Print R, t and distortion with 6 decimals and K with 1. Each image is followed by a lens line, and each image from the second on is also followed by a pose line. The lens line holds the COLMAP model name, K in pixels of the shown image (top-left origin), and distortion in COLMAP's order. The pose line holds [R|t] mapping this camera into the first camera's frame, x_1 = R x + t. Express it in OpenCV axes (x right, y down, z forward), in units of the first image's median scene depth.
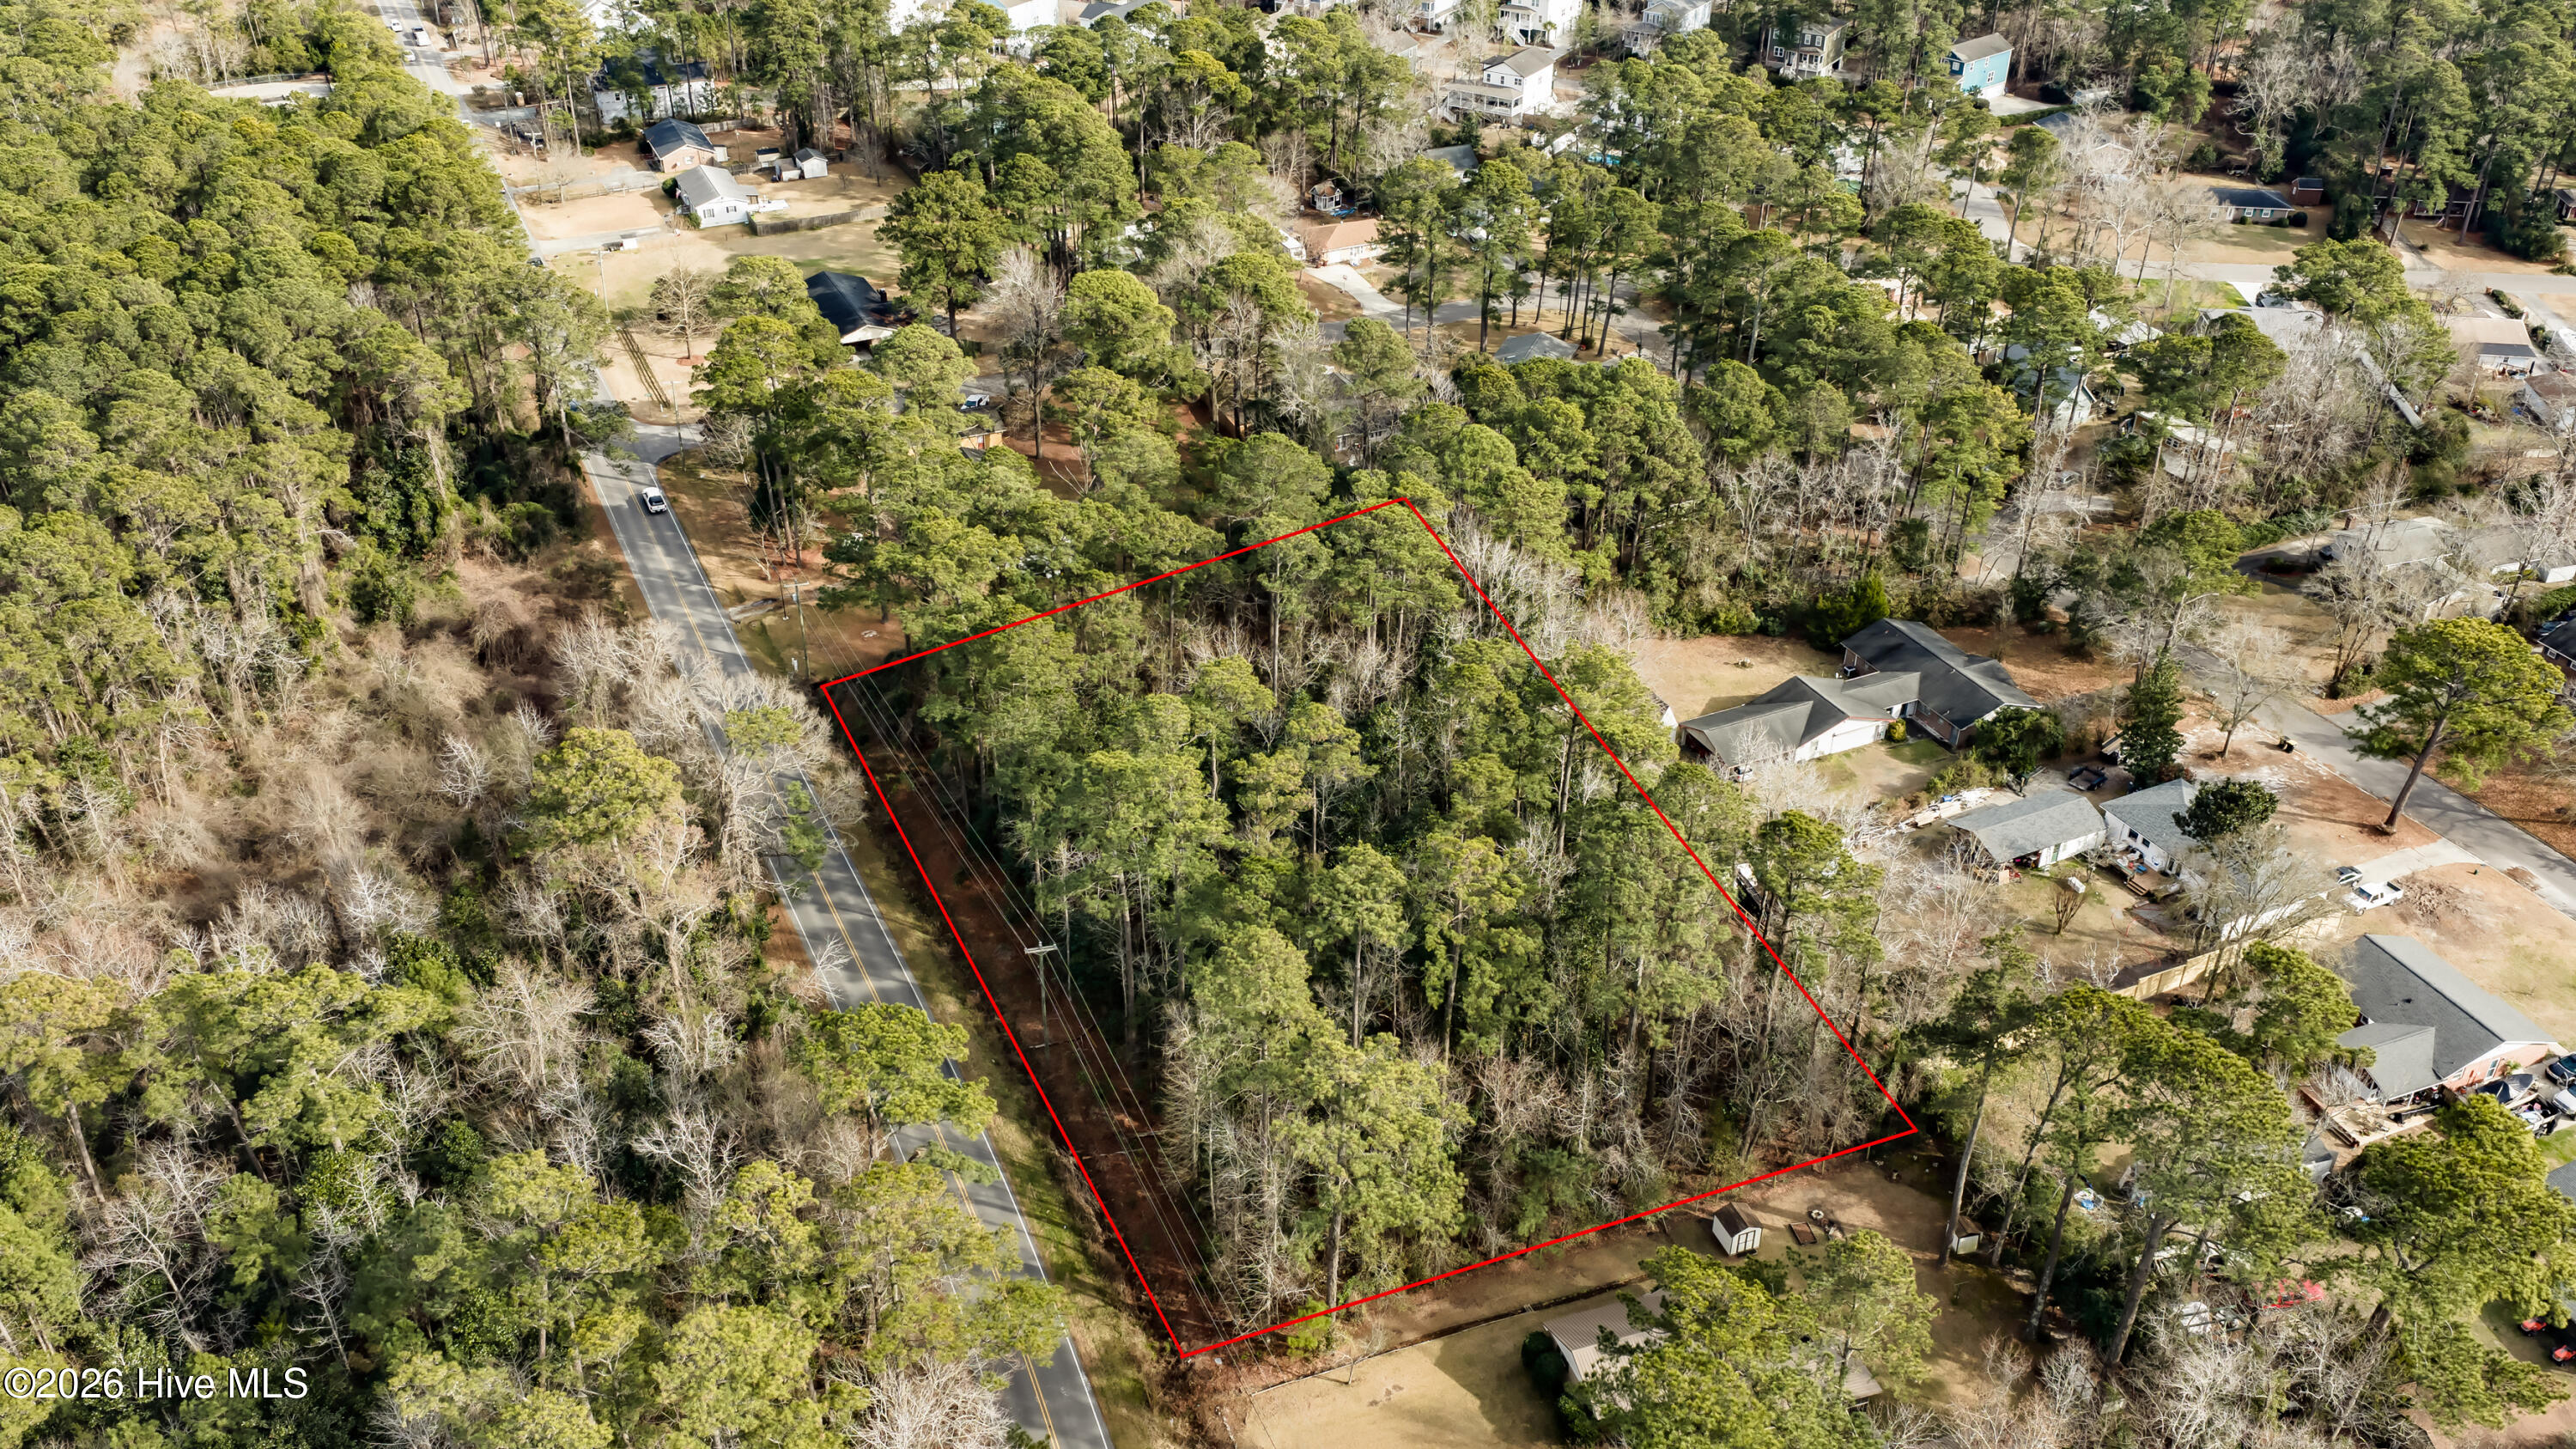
lens RADIAL K [[2143.3, 0, 1284.8], [0, 2143.3, 706.9], [0, 0, 1]] dist [0.019842, -0.033507]
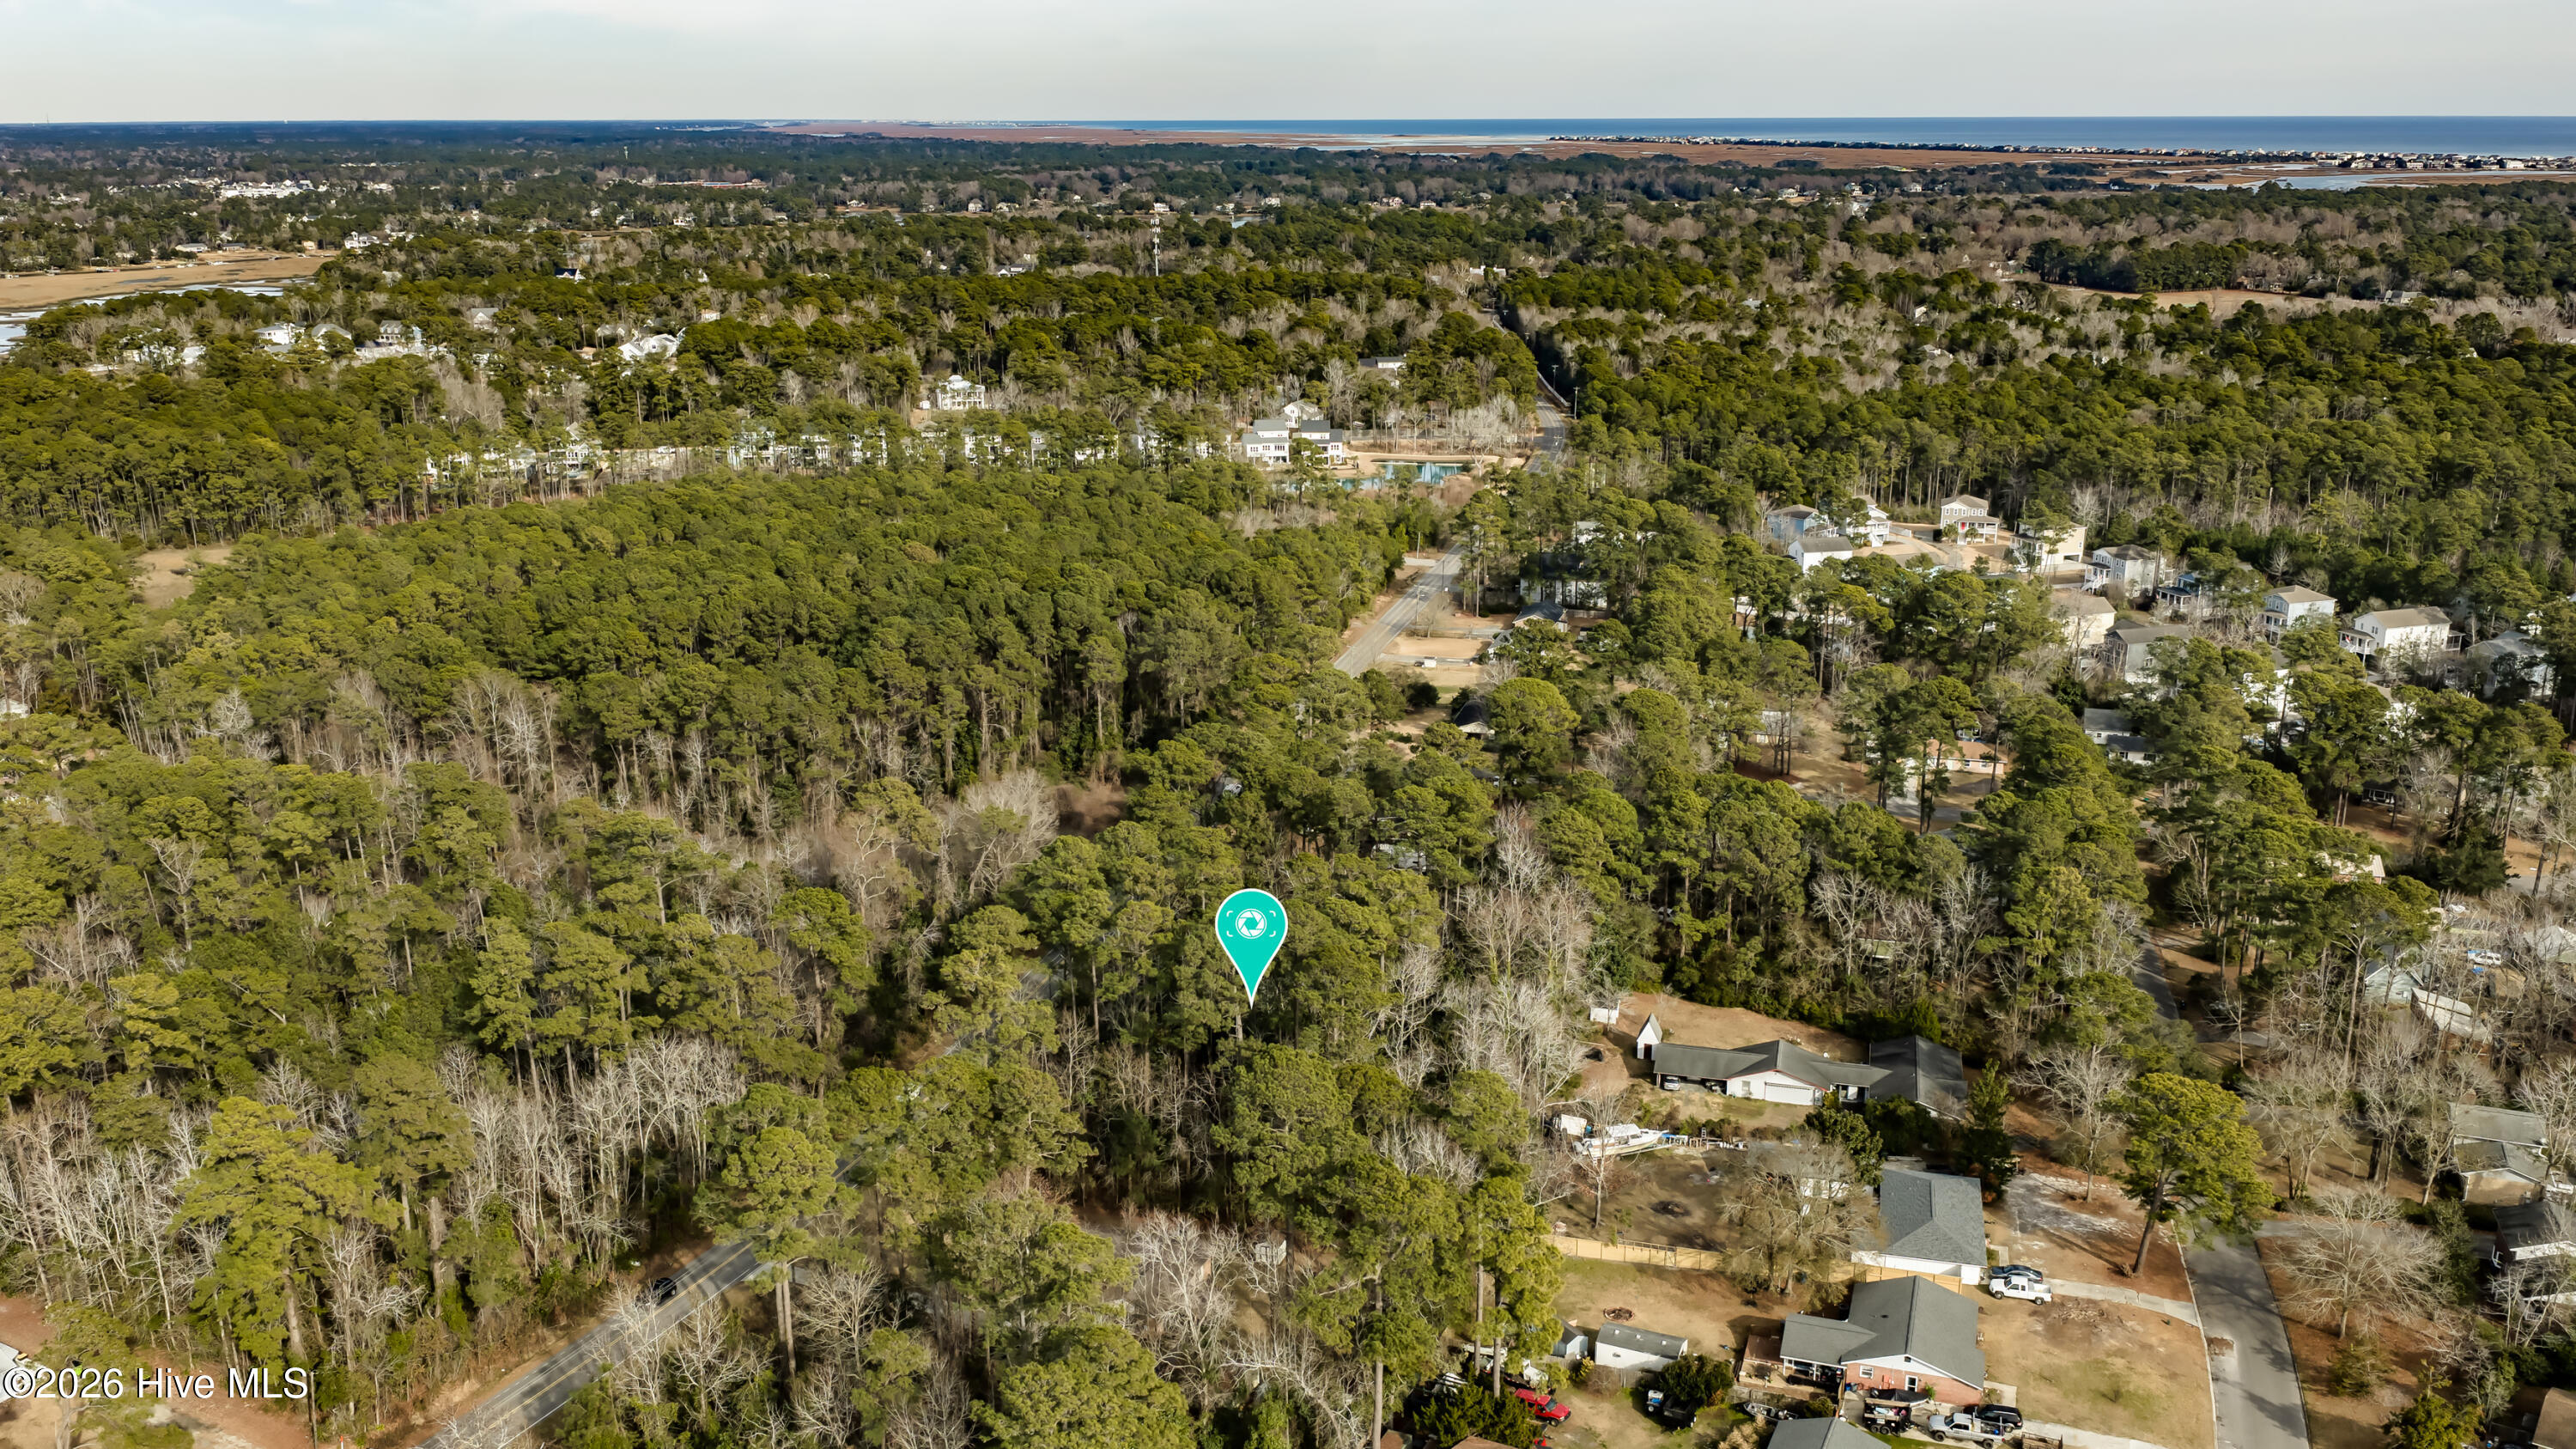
lens RADIAL K [[2143.3, 0, 1272.4], [0, 2143.3, 721.3], [0, 0, 1]] dist [0.019842, -0.033507]
pose [[0.760983, 0.169611, -0.626209, 0.662136], [-0.335761, 0.928866, -0.156437, 0.091795], [0.555130, 0.329302, 0.763800, -0.117760]]
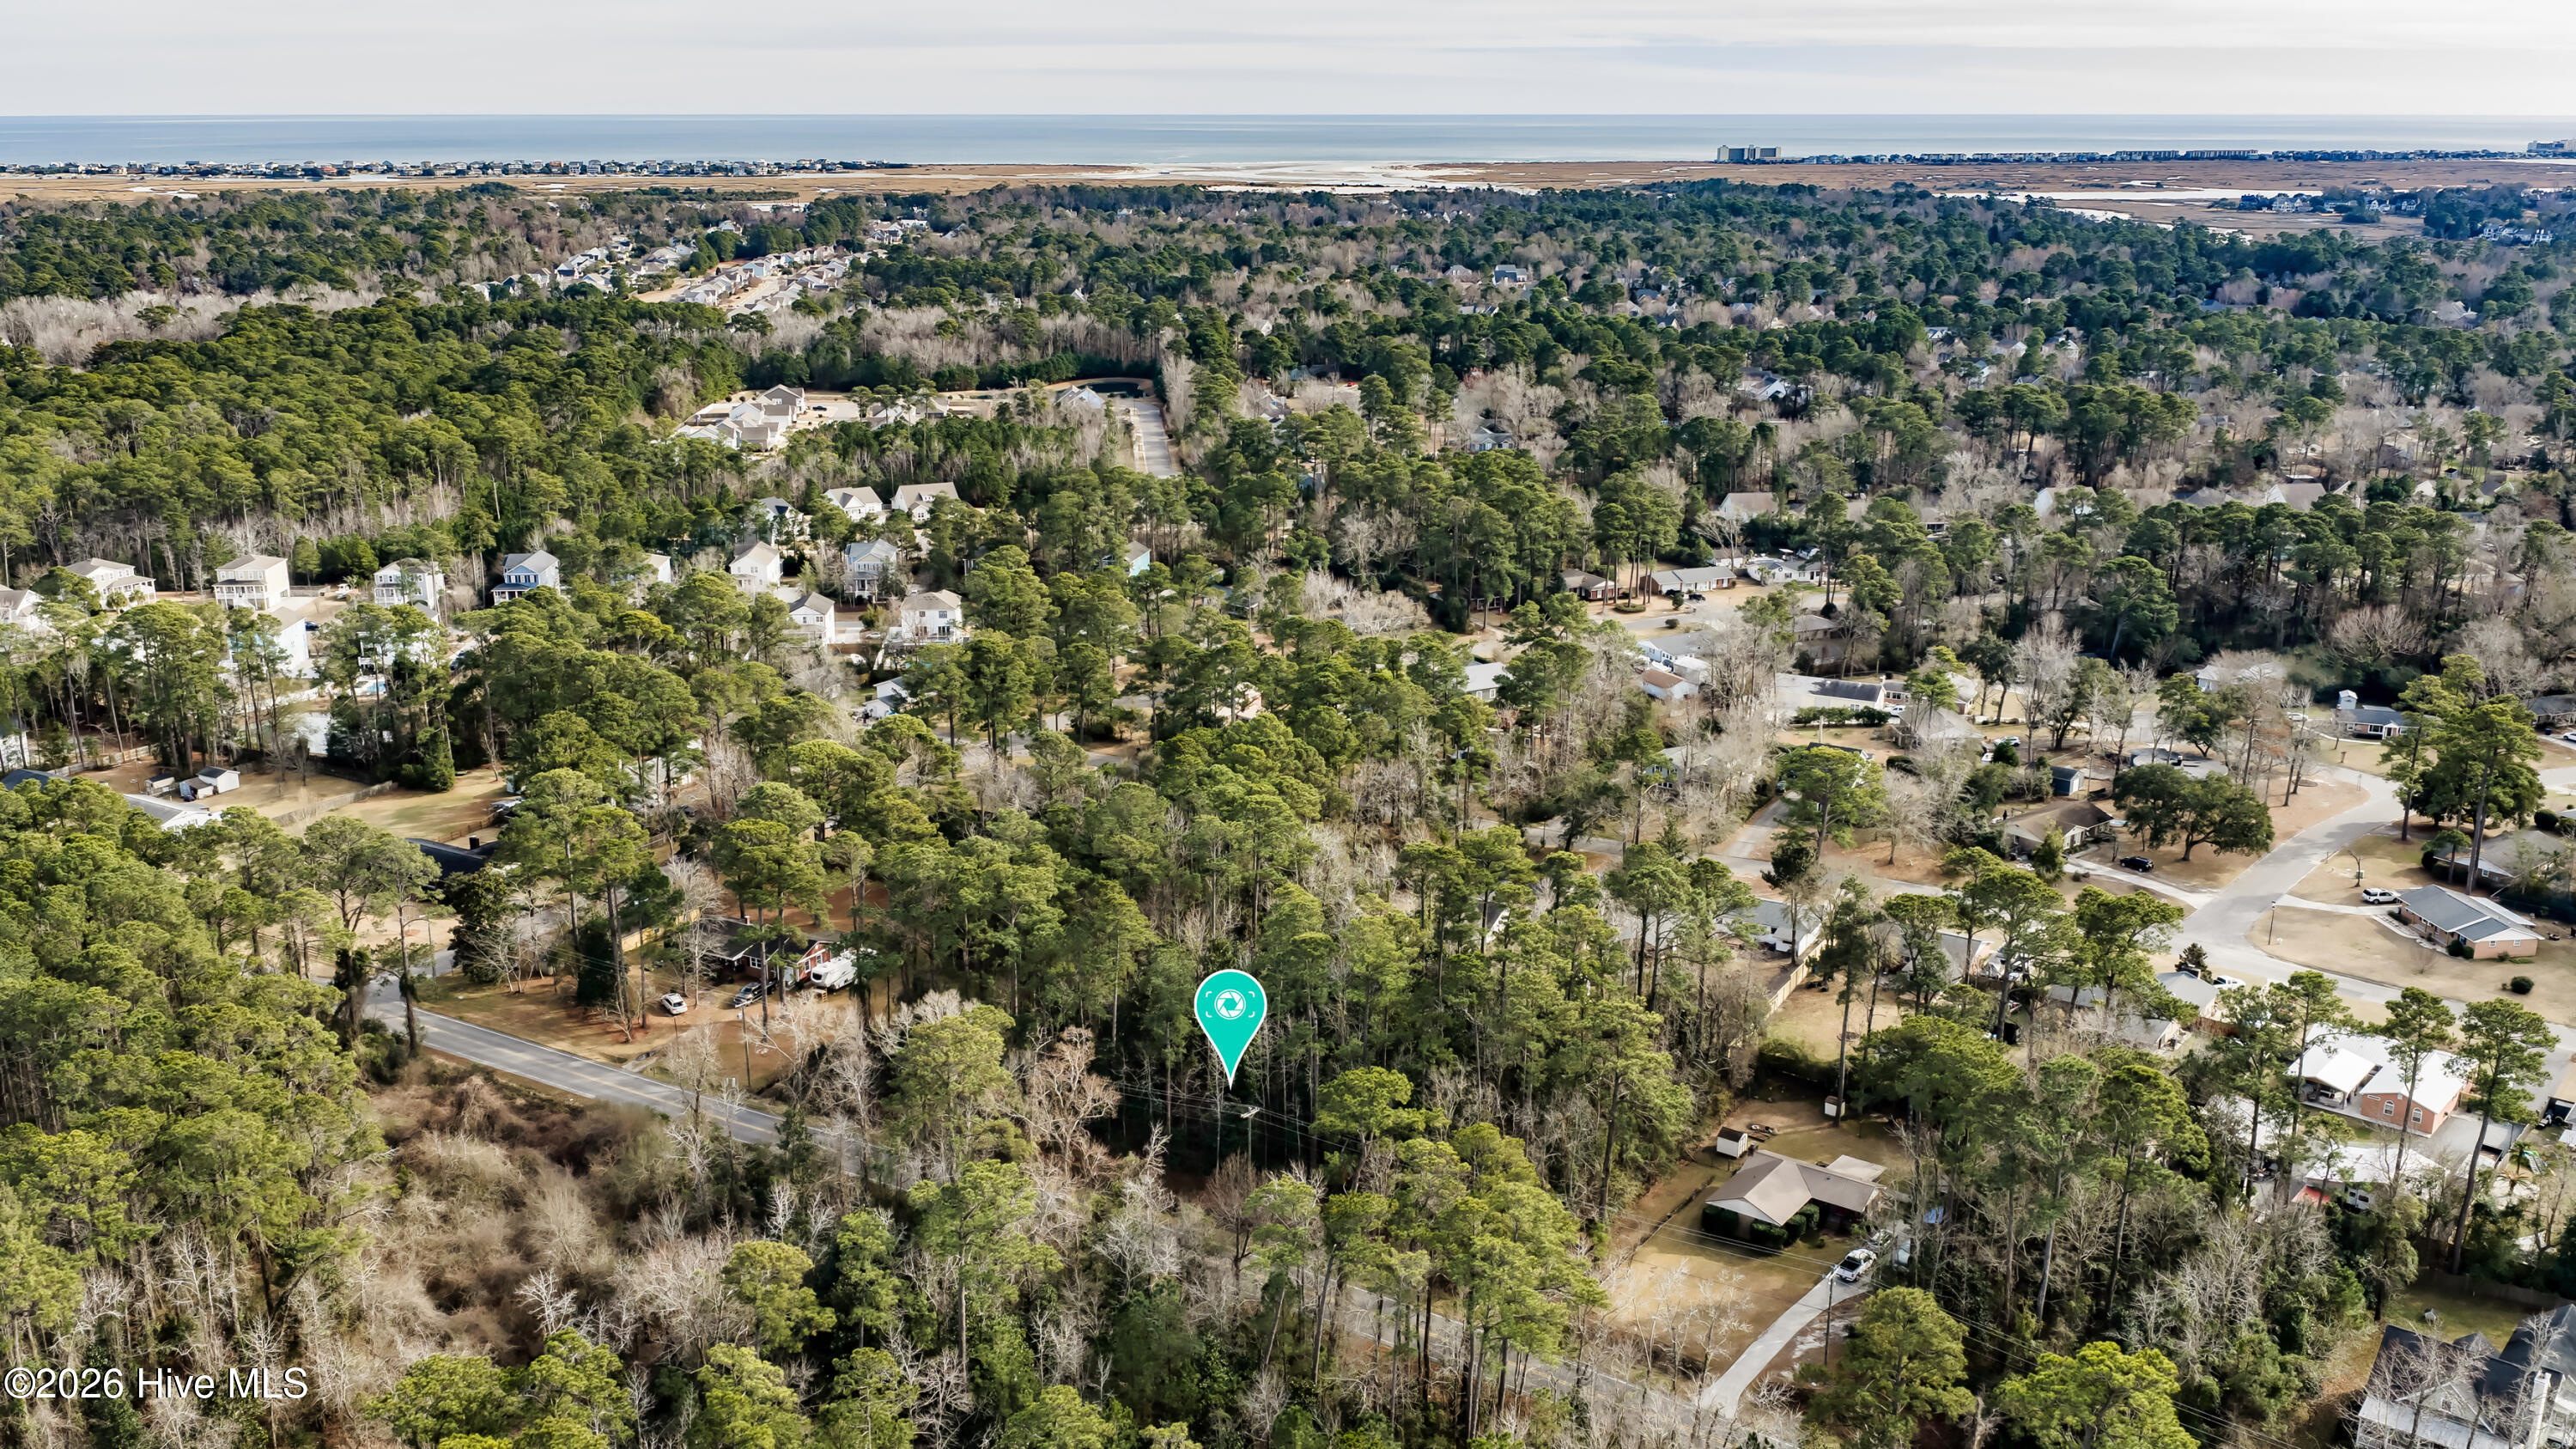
lens RADIAL K [[2143.3, 0, 1293.0], [0, 2143.3, 710.9], [0, 0, 1]] dist [0.019842, -0.033507]
pose [[0.815853, -0.164053, 0.554500, -0.563844], [0.310329, 0.933344, -0.180459, 0.105022], [-0.487934, 0.319305, 0.812382, -0.178672]]
